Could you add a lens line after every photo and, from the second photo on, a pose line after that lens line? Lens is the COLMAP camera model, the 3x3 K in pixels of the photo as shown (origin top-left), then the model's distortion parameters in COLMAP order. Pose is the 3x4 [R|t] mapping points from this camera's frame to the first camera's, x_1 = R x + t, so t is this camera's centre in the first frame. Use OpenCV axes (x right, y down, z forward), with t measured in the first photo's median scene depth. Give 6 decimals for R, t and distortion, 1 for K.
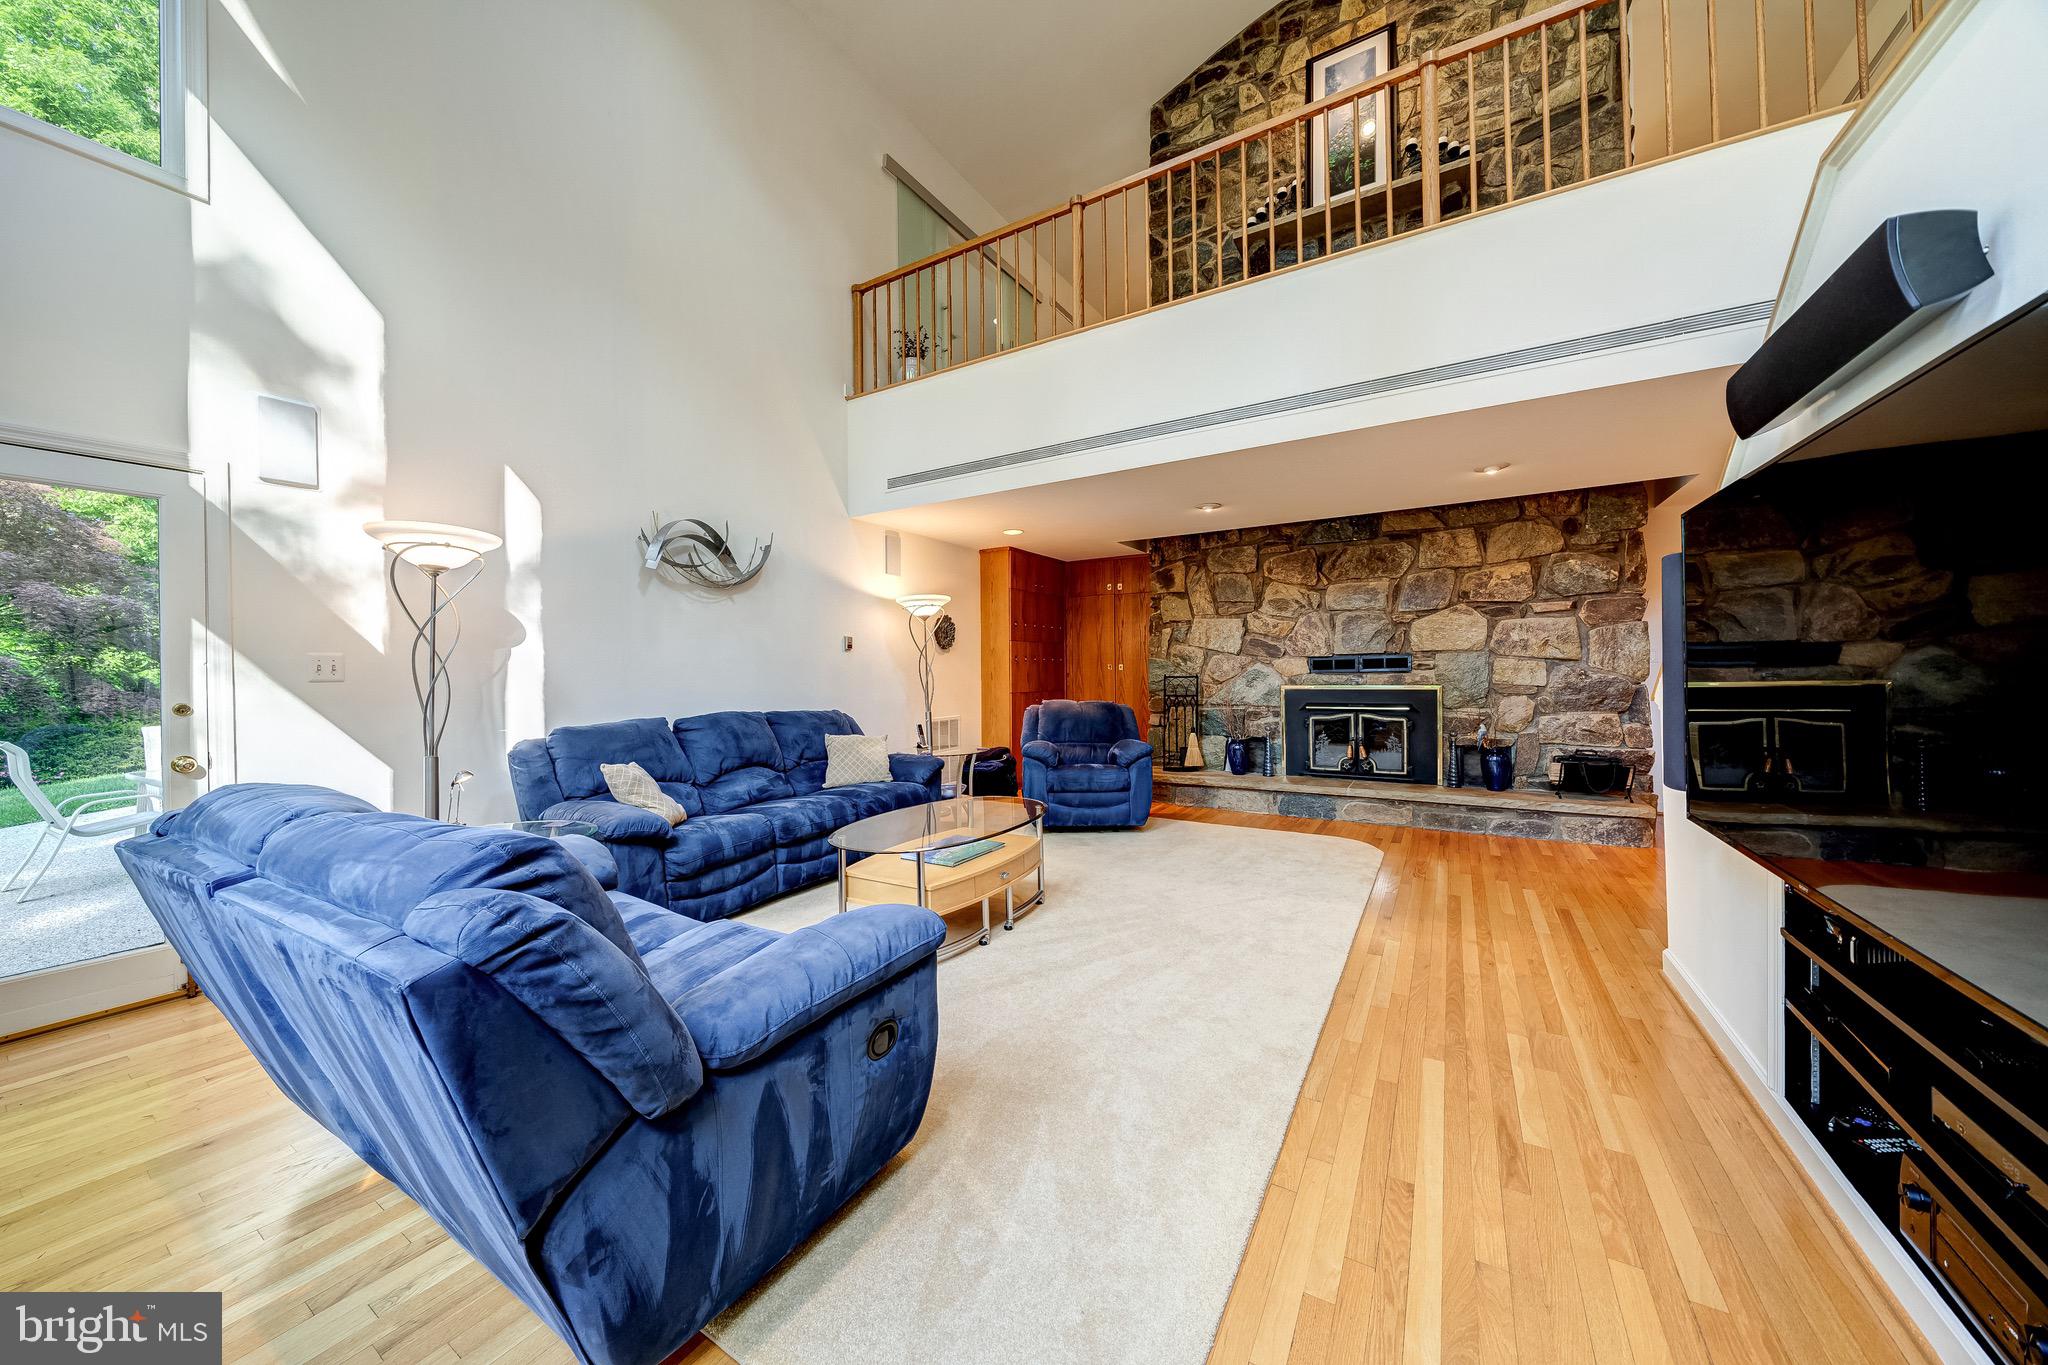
lens RADIAL K [[698.7, 0, 1028.7], [0, 698.7, 678.8], [0, 0, 1]] dist [-0.000882, -0.001710]
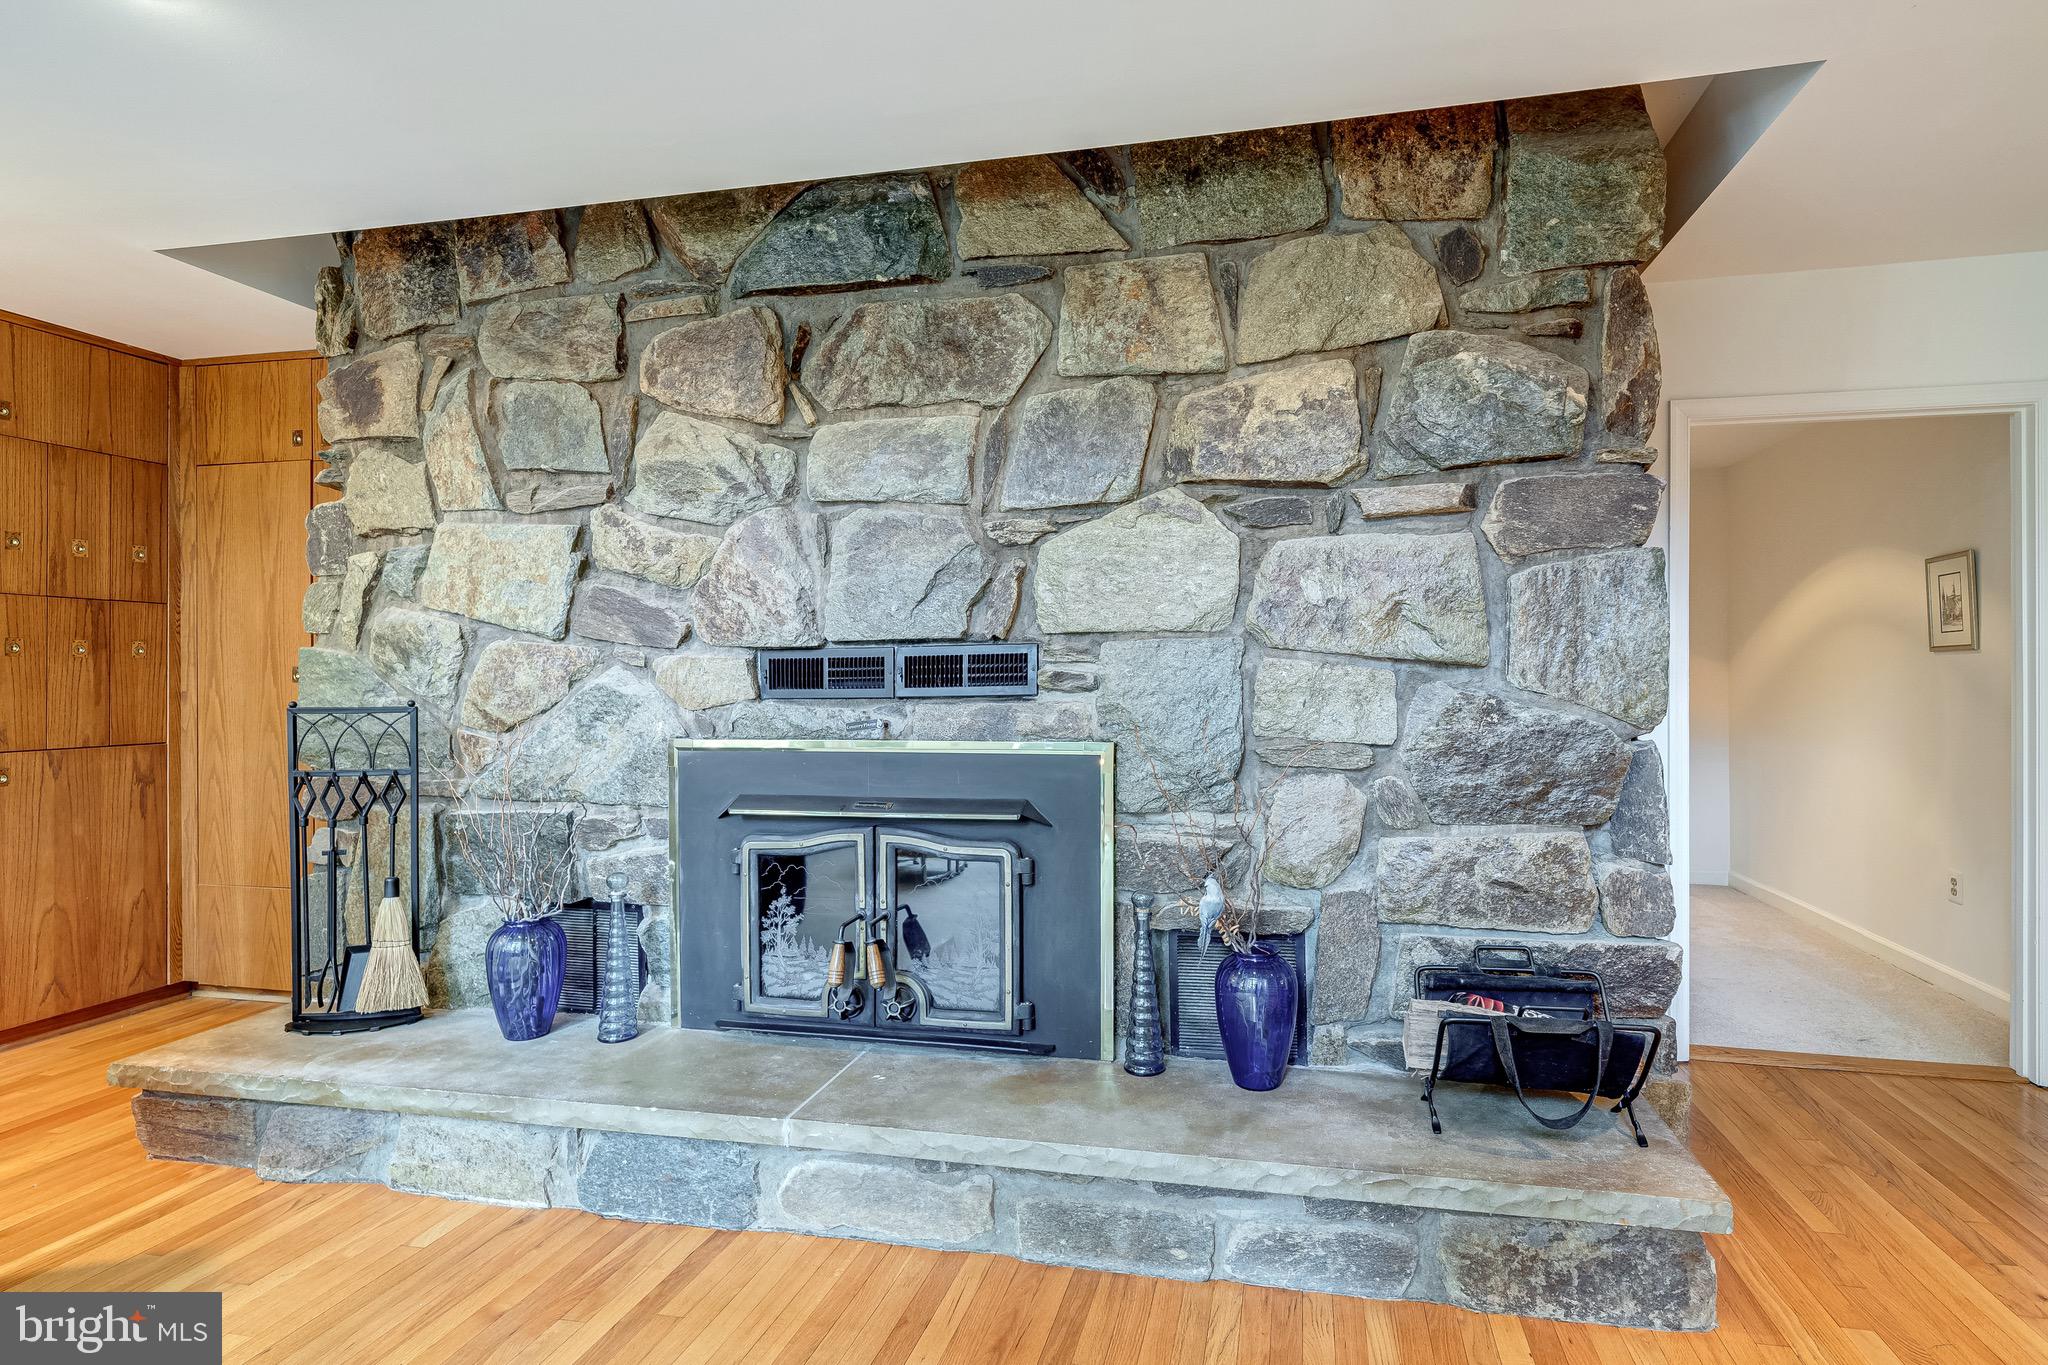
lens RADIAL K [[945.1, 0, 1060.2], [0, 945.1, 678.1], [0, 0, 1]] dist [0.002613, 0.000186]
pose [[0.956727, 0.005629, 0.290933, 0.445987], [-0.002990, 0.999950, -0.009513, -0.015222], [-0.290972, 0.008231, 0.956696, 0.600423]]
